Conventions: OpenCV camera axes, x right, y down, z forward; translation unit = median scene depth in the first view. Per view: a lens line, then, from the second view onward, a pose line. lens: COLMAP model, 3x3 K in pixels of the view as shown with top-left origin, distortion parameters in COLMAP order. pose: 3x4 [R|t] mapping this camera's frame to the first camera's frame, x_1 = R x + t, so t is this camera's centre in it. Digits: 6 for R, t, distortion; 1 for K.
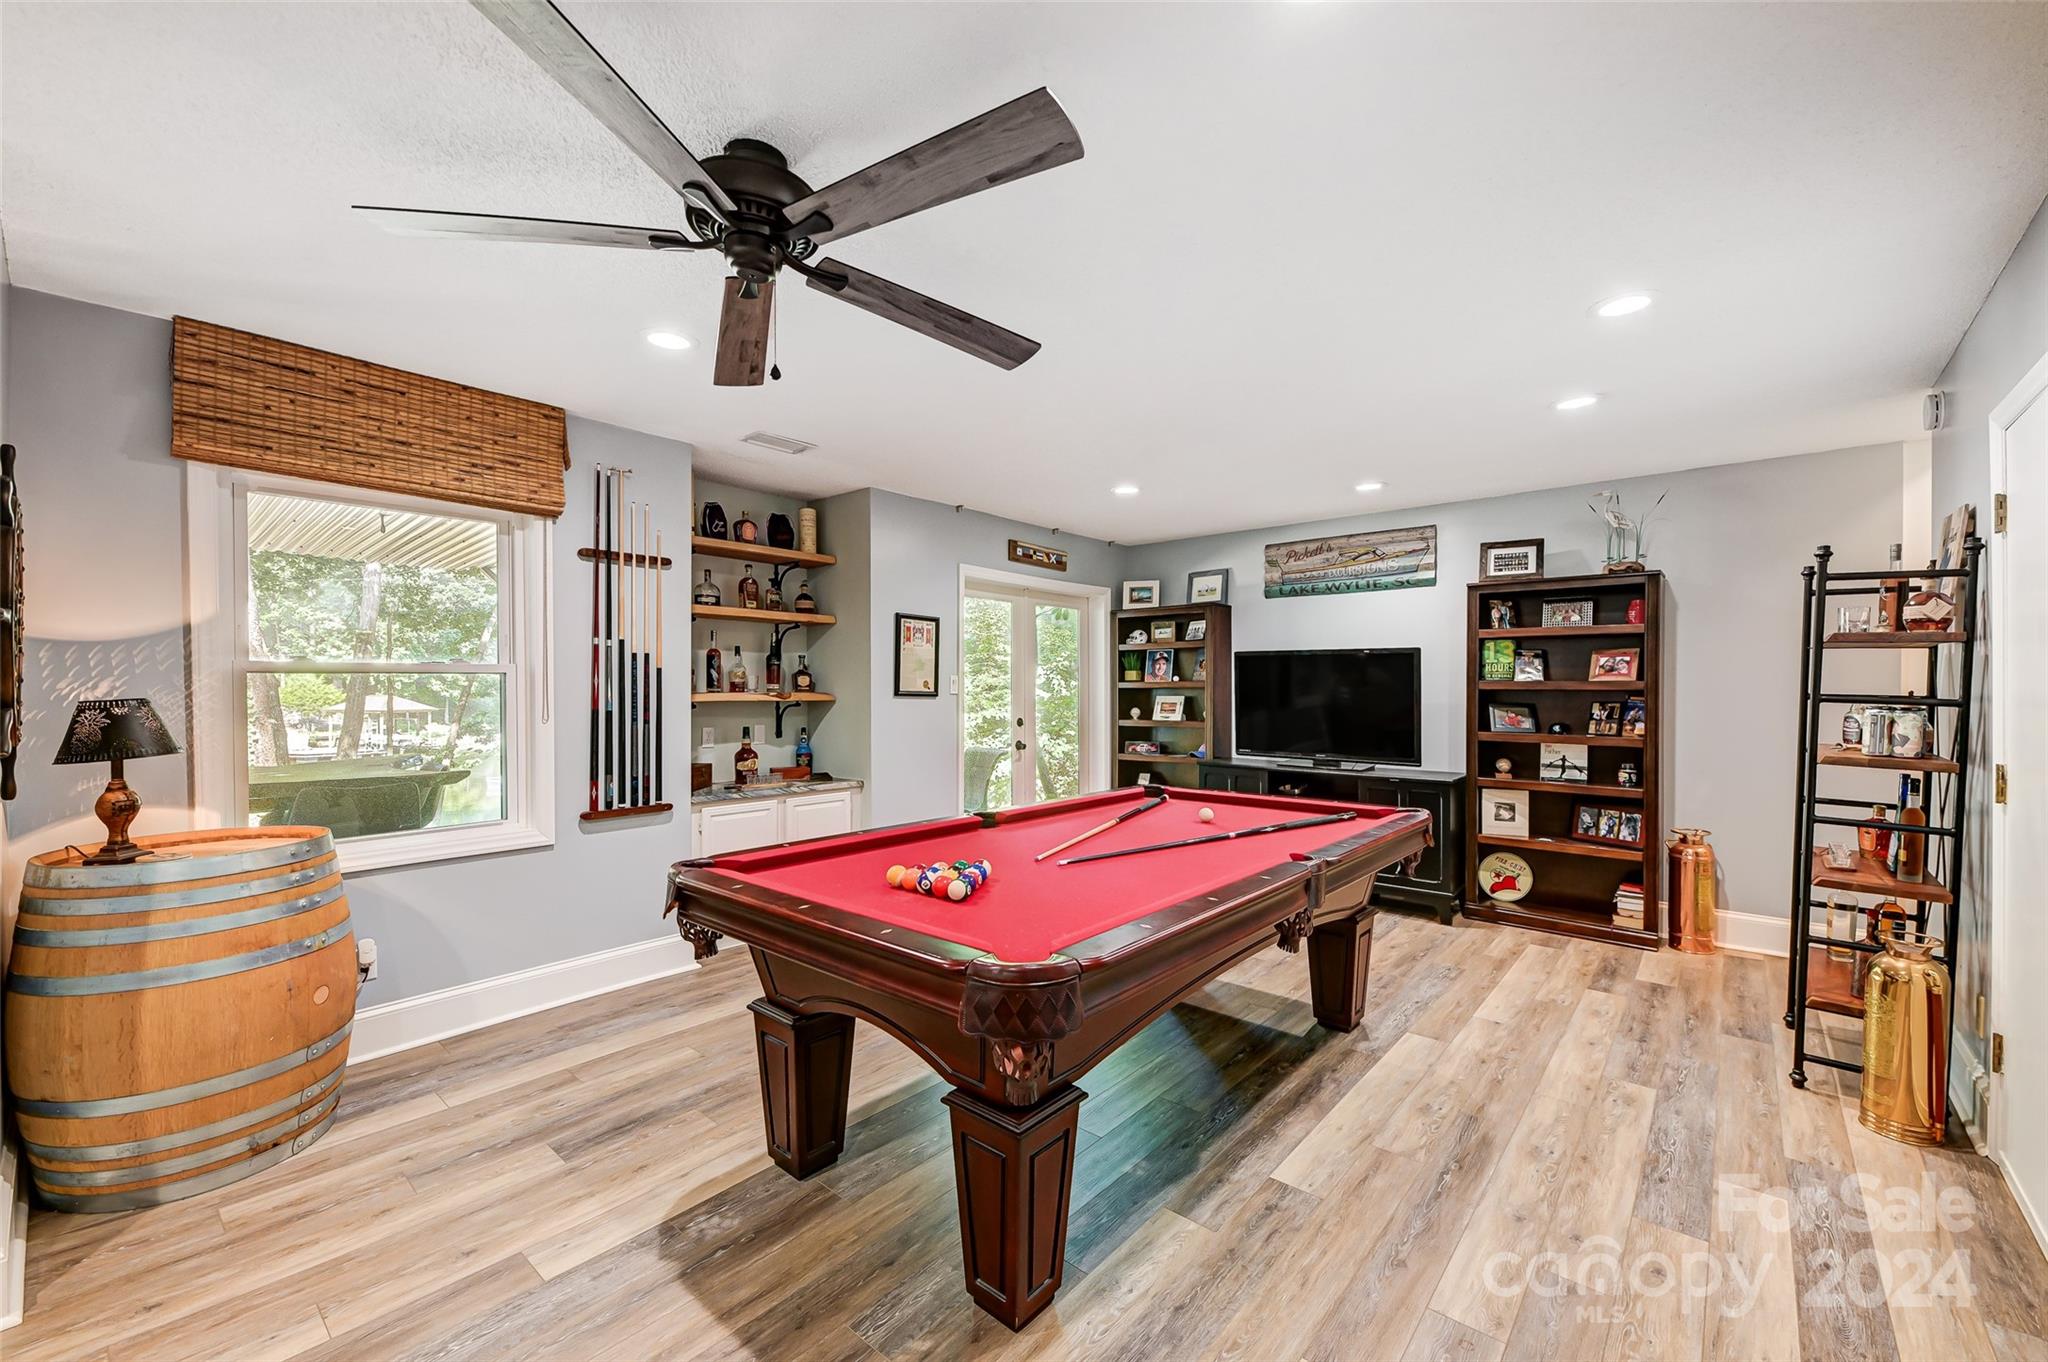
lens RADIAL K [[798.7, 0, 1032.7], [0, 798.7, 691.1], [0, 0, 1]] dist [-0.002677, -0.000623]
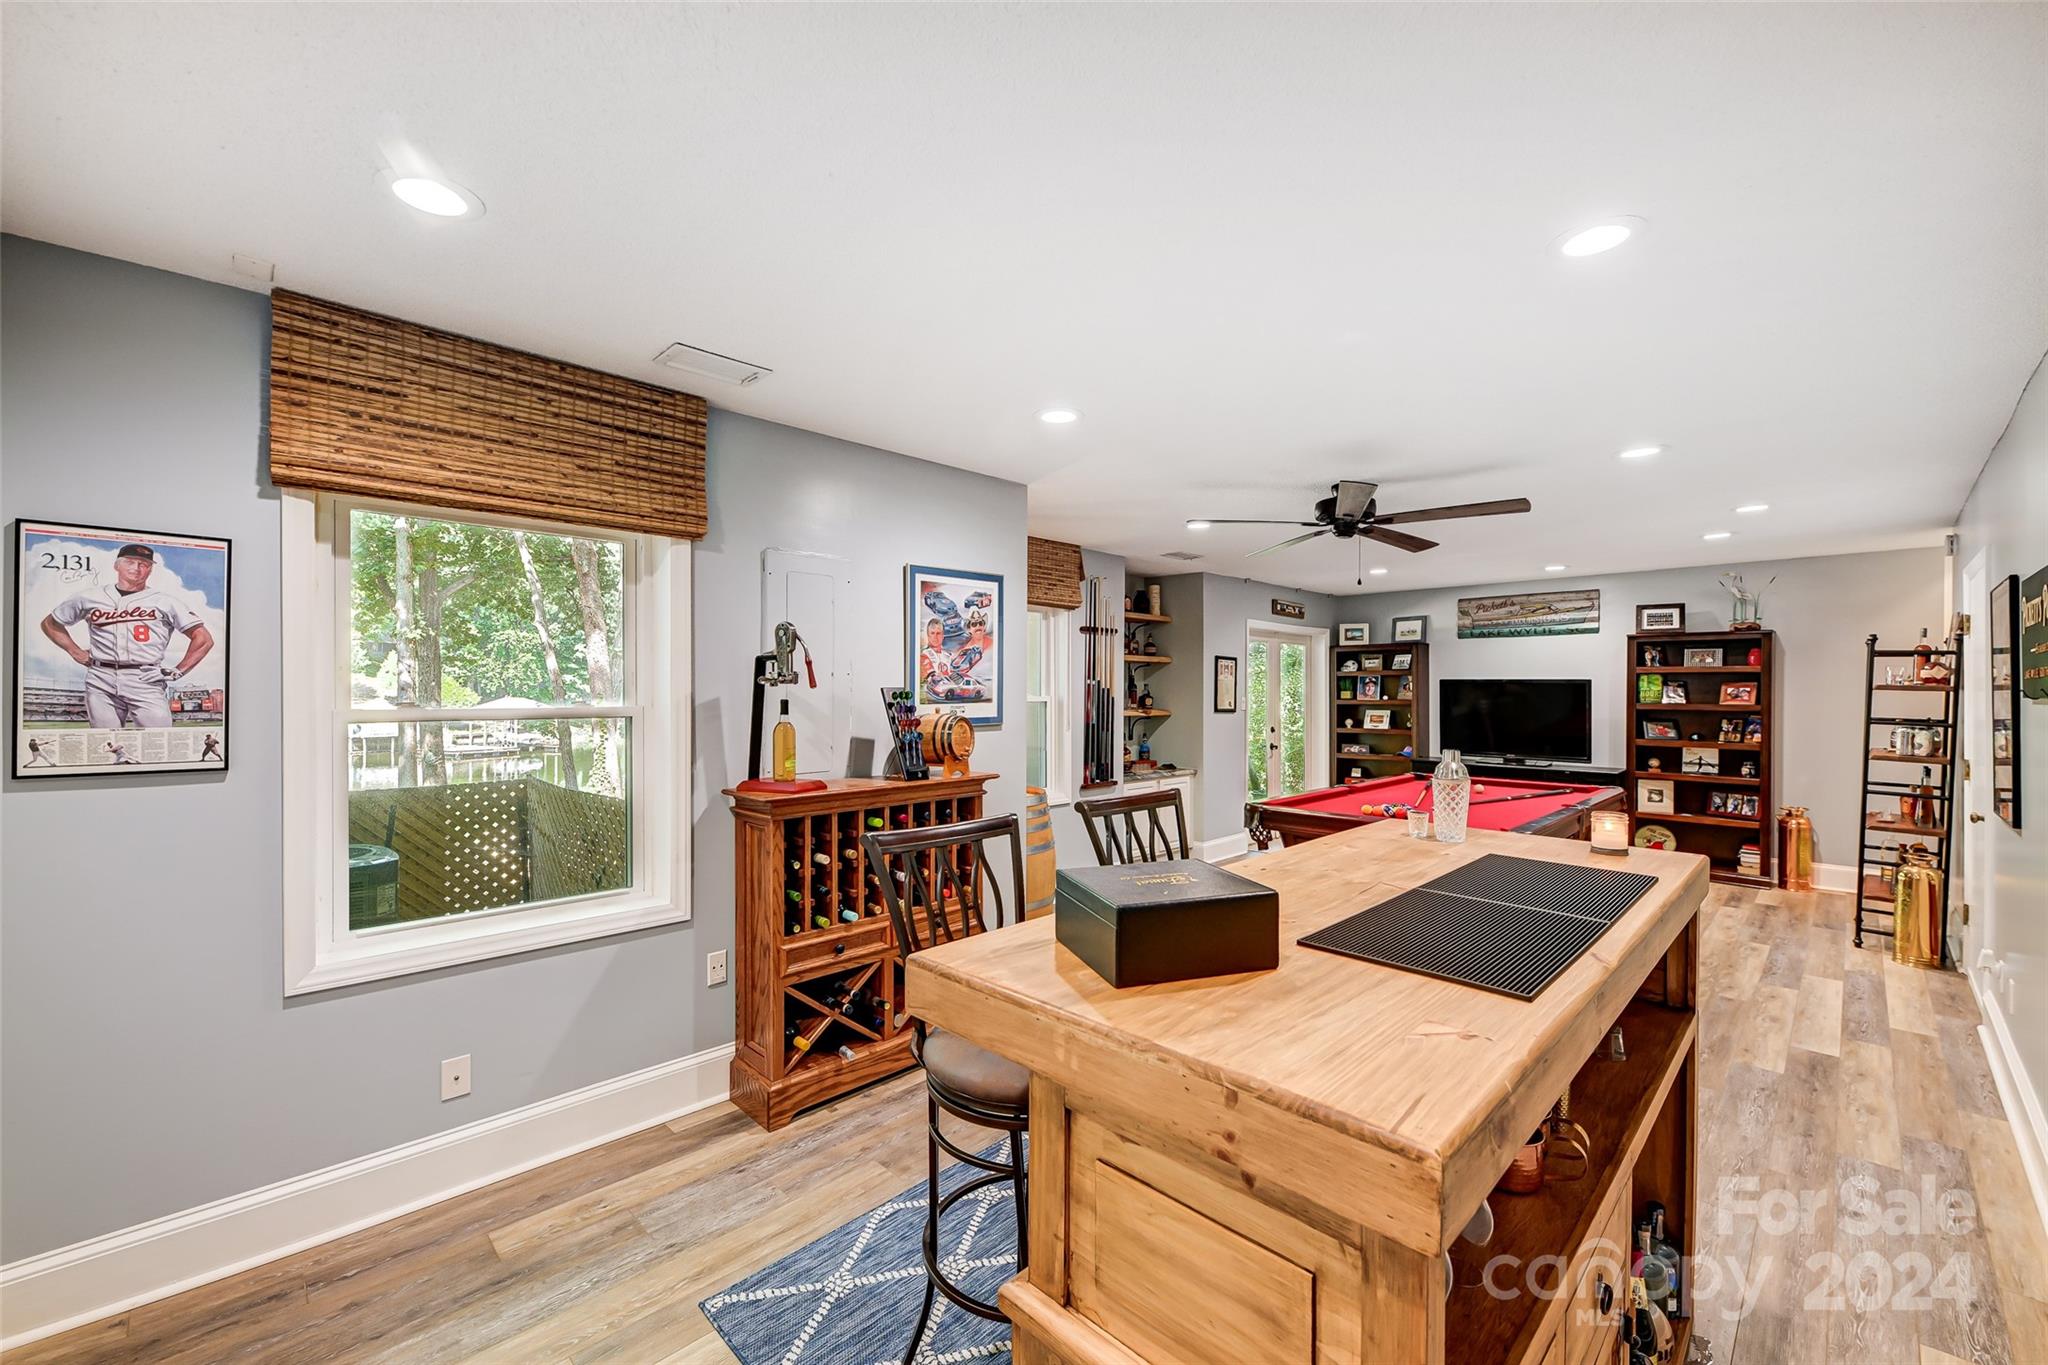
lens RADIAL K [[806.9, 0, 1010.5], [0, 806.9, 691.9], [0, 0, 1]] dist [-0.011560, -0.000438]
pose [[0.995702, 0.001562, -0.092599, -0.440422], [-0.001695, 0.999998, -0.001353, -0.030864], [0.092596, 0.001504, 0.995703, -0.551586]]
